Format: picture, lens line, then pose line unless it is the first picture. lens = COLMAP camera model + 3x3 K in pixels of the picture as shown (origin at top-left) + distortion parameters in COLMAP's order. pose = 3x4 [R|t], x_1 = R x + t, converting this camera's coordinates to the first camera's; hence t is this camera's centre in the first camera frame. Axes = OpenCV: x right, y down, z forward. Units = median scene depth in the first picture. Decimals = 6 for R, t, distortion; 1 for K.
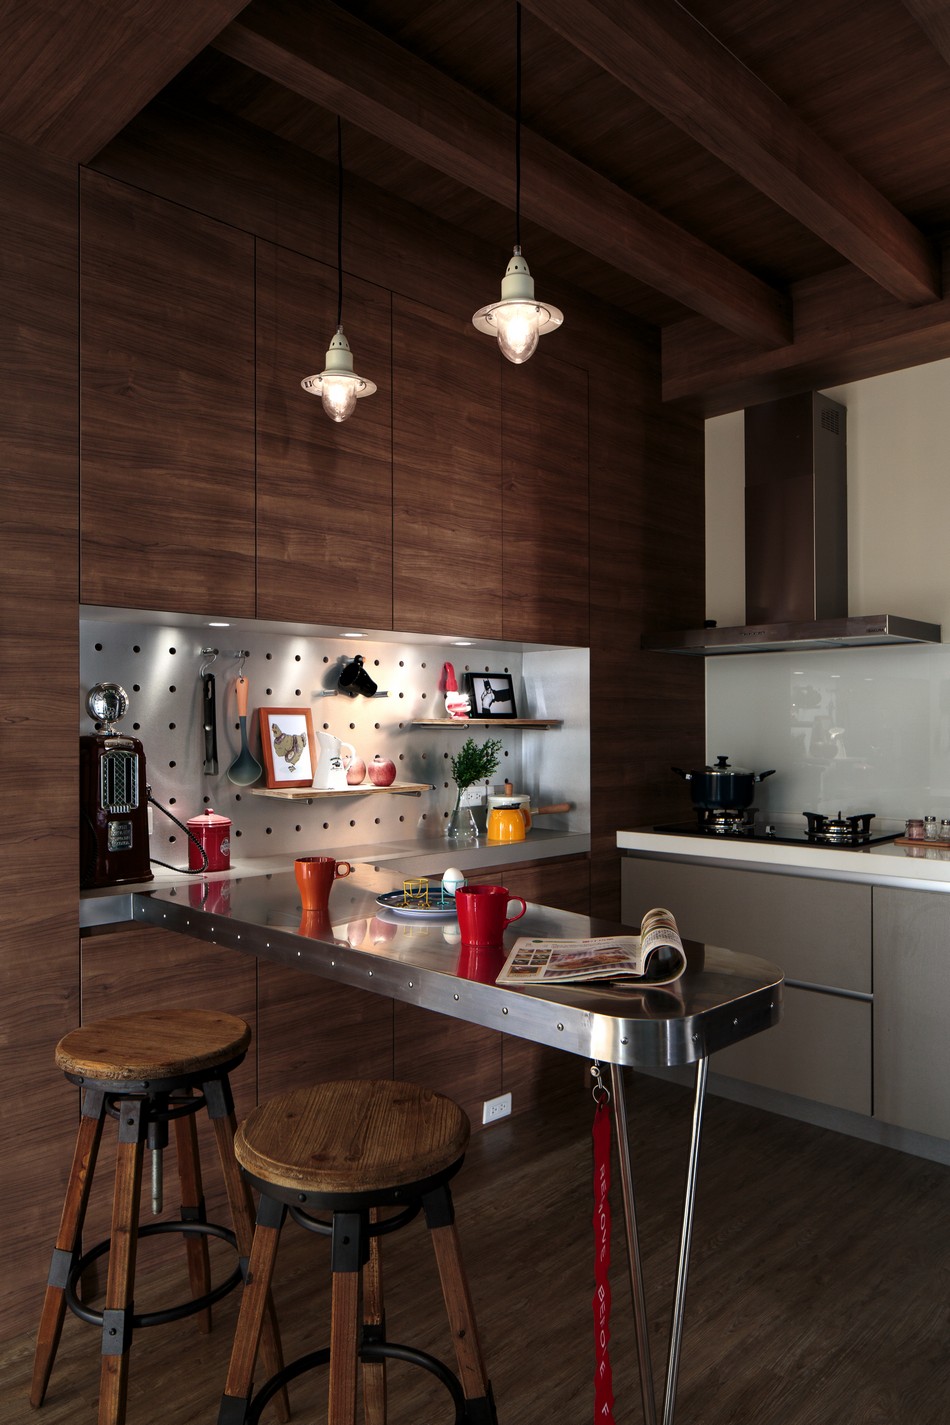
lens RADIAL K [[966.9, 0, 465.2], [0, 966.9, 717.2], [0, 0, 1]] dist [-0.007892, -0.000078]
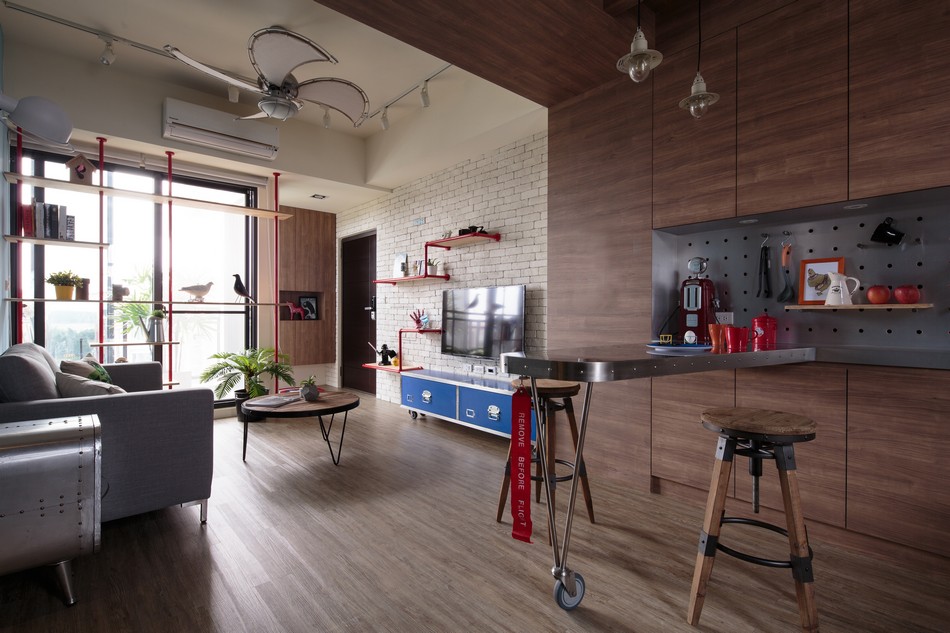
lens RADIAL K [[456.9, 0, 464.1], [0, 456.9, 315.3], [0, 0, 1]] dist [0.002436, -0.000608]
pose [[-0.070849, 0.003053, -0.997482, 0.758412], [0.004333, 0.999987, 0.002753, 0.096343], [0.997478, -0.004127, -0.070861, 0.482528]]
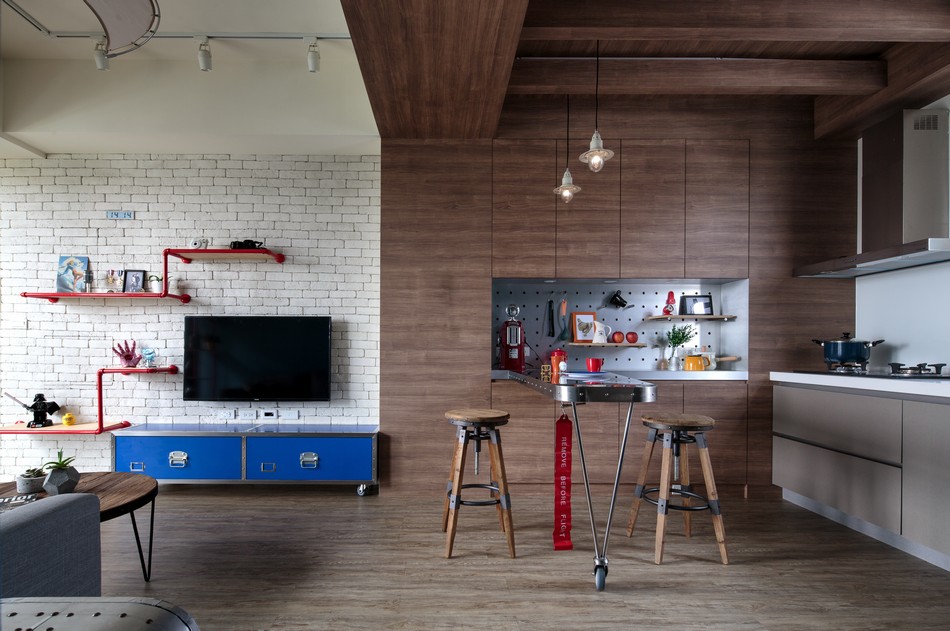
lens RADIAL K [[463.6, 0, 440.3], [0, 463.6, 349.3], [0, 0, 1]] dist [0.008312, -0.000473]
pose [[0.706663, 0.006035, -0.707525, 0.479513], [-0.001316, 0.999973, 0.007215, 0.091356], [0.707549, -0.004168, 0.706652, -0.174444]]
